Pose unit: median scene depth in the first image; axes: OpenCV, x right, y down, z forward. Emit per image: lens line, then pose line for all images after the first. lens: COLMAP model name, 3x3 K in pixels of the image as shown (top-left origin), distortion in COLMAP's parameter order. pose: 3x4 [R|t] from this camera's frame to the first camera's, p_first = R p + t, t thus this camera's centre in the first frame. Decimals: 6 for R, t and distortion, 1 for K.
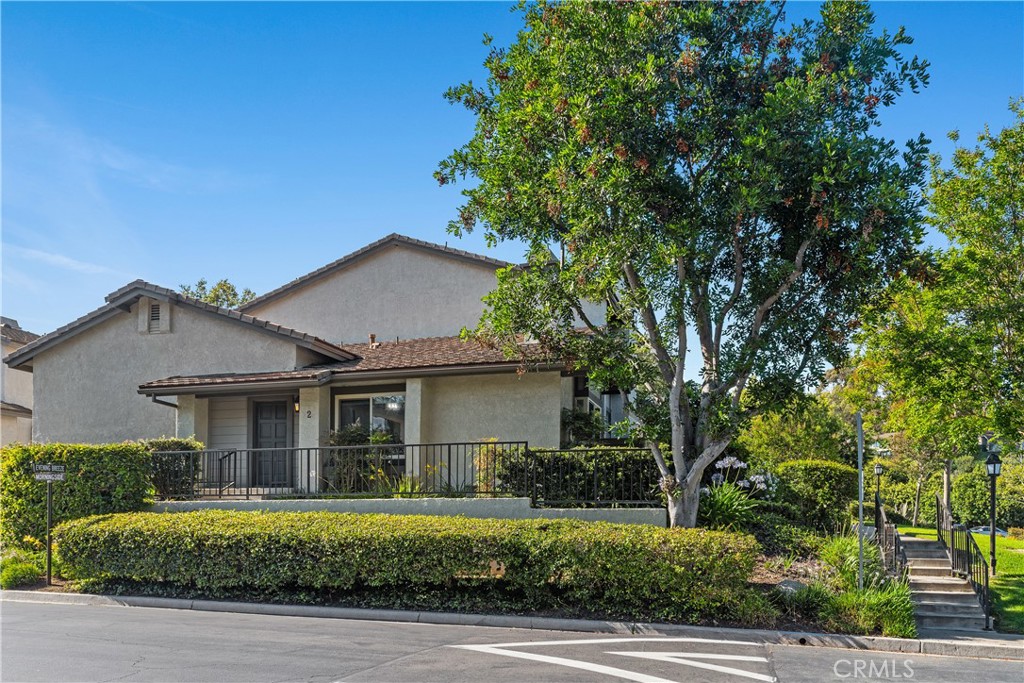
lens RADIAL K [[757.1, 0, 511.9], [0, 757.1, 339.6], [0, 0, 1]] dist [0.004534, -0.009718]
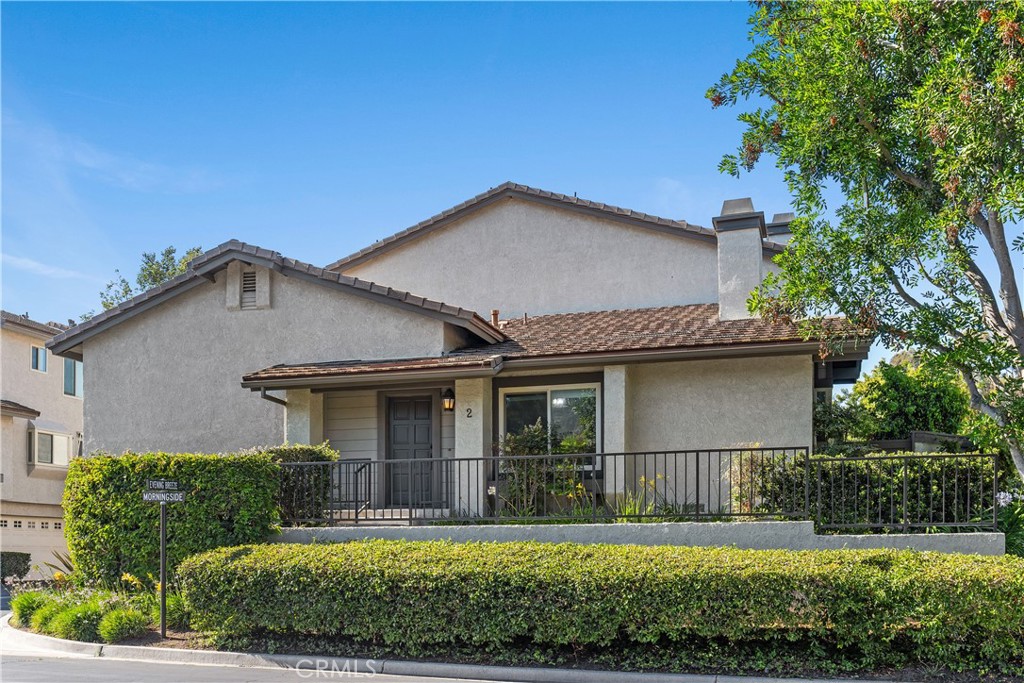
lens RADIAL K [[925.1, 0, 514.9], [0, 925.1, 309.1], [0, 0, 1]] dist [-0.044601, 0.010798]
pose [[0.999979, -0.005035, 0.004165, -0.235195], [0.005086, 0.999909, -0.012529, 0.005546], [-0.004102, 0.012550, 0.999913, 0.066708]]
